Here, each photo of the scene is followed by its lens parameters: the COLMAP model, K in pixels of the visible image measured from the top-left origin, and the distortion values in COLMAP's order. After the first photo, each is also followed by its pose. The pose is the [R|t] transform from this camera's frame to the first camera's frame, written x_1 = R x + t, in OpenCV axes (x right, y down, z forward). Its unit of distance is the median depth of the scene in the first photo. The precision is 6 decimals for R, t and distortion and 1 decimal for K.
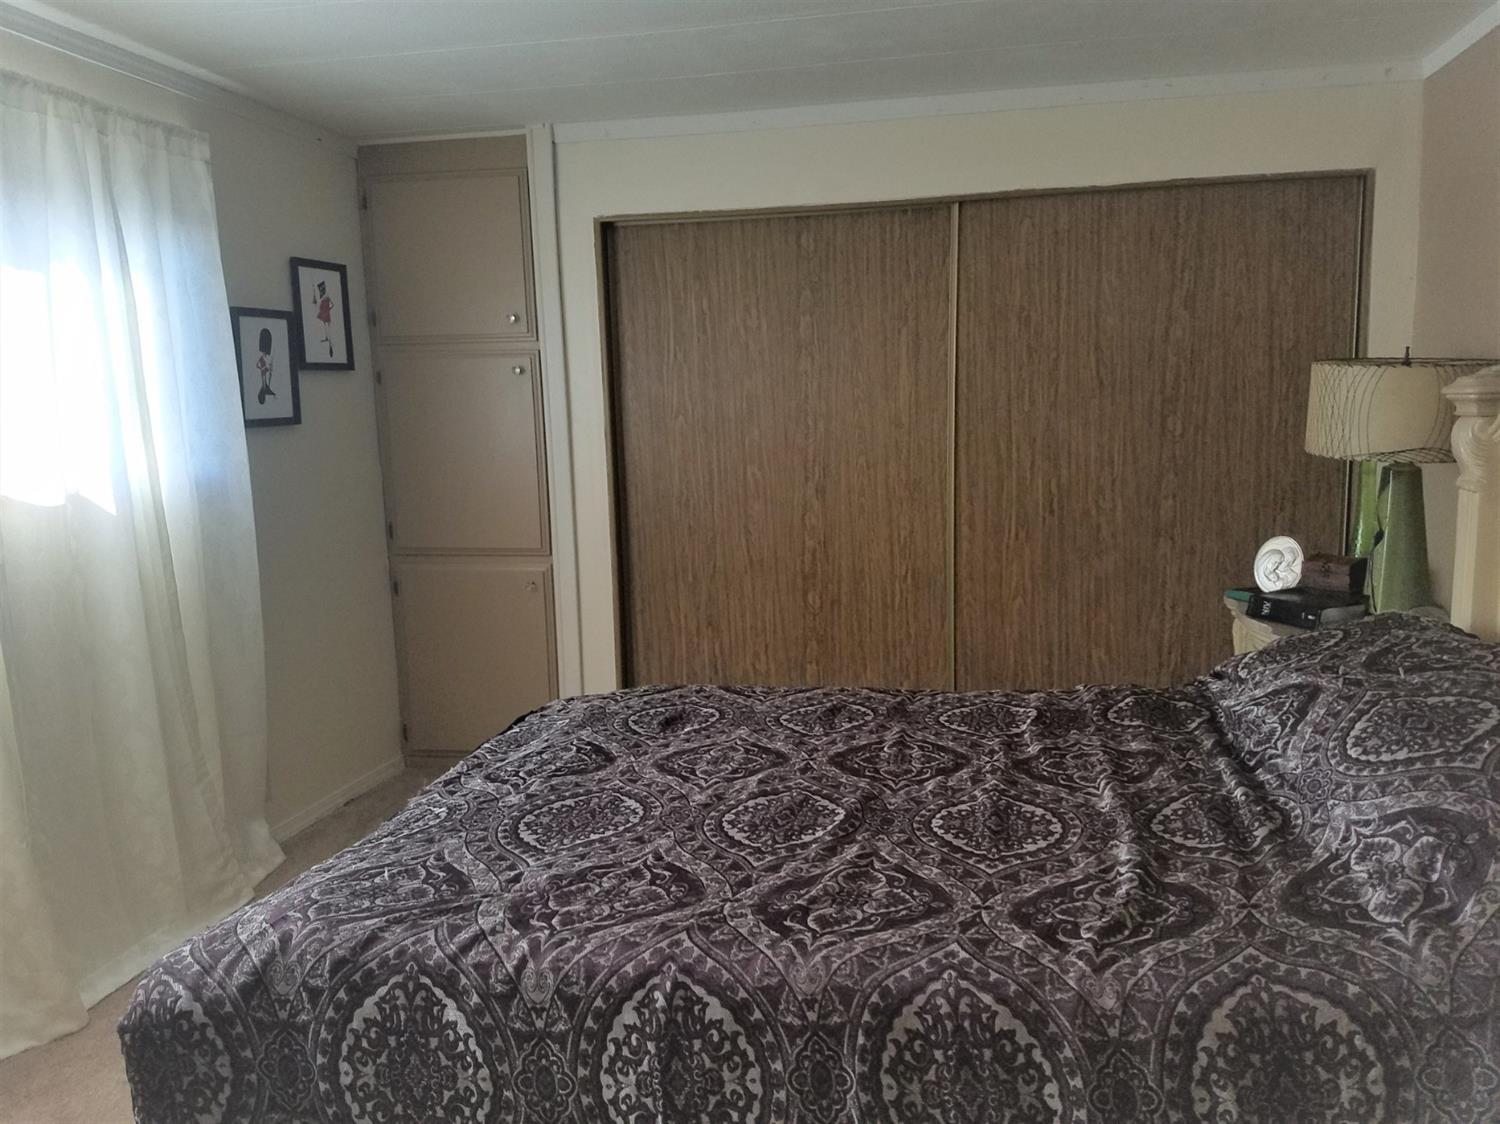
lens RADIAL K [[1110.8, 0, 773.8], [0, 1110.8, 587.0], [0, 0, 1]] dist [0.223742, -0.453574]
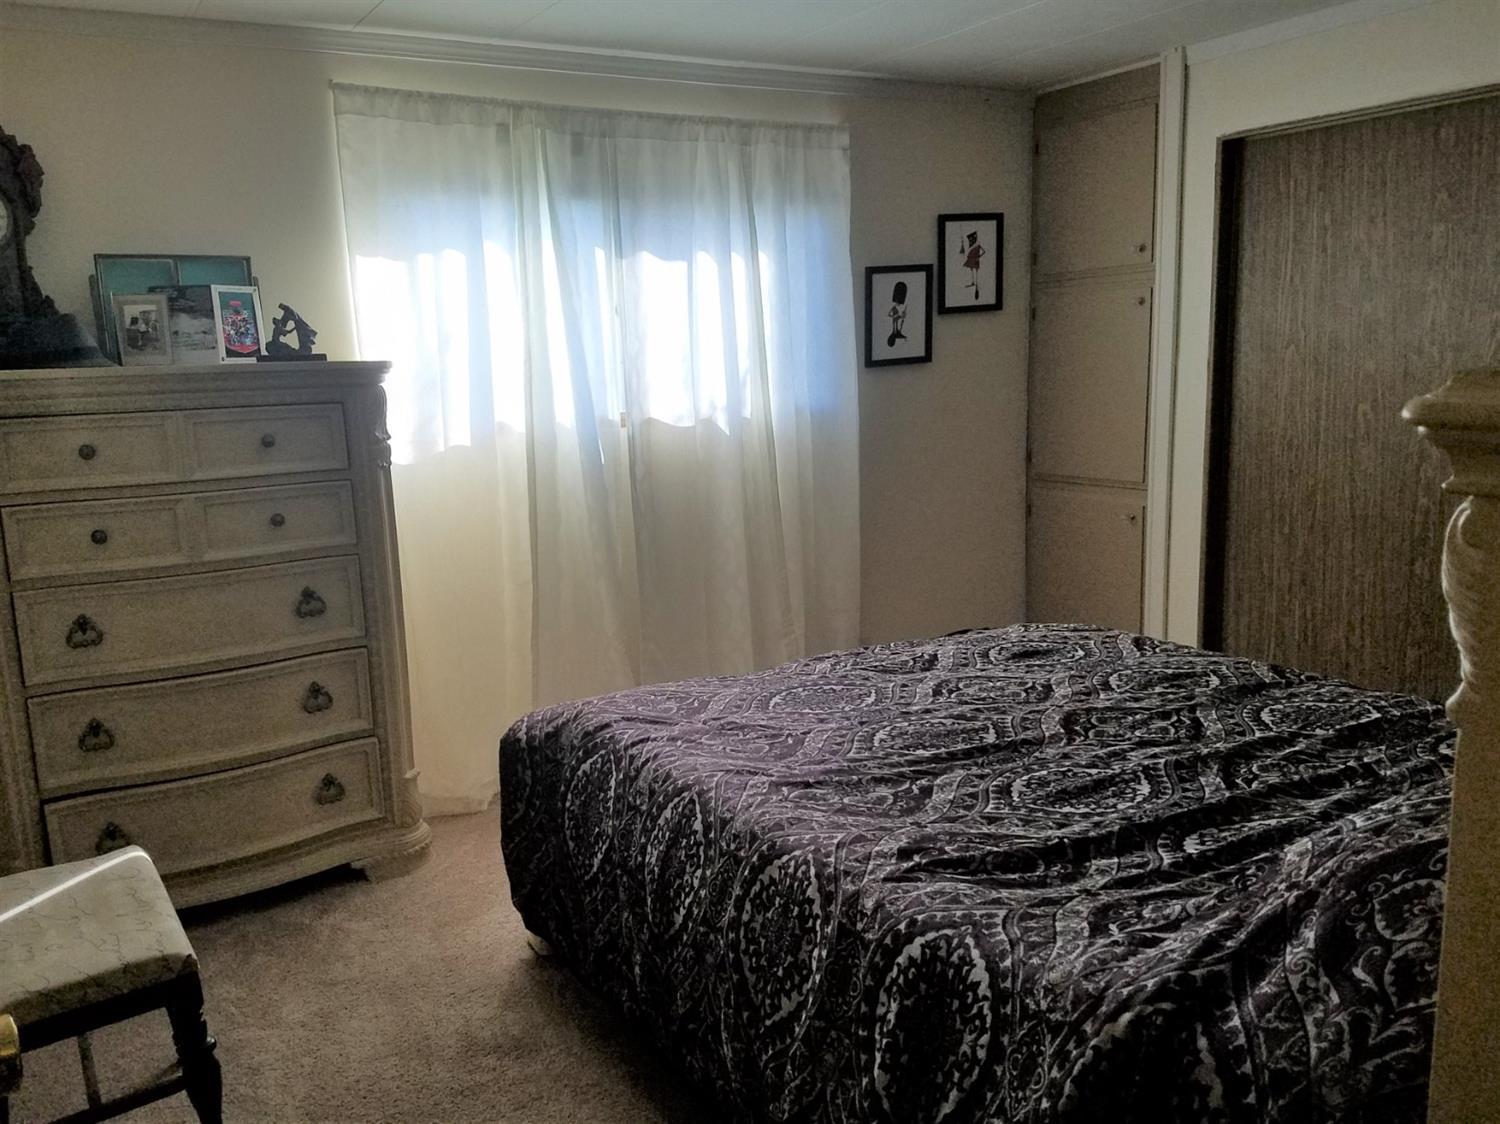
lens RADIAL K [[1205.3, 0, 749.1], [0, 1205.3, 586.6], [0, 0, 1]] dist [0.243508, -0.560025]
pose [[0.646324, 0.140544, -0.750009, 0.479037], [-0.094064, 0.990070, 0.104468, -0.030408], [0.757243, 0.003029, 0.653126, 0.044031]]
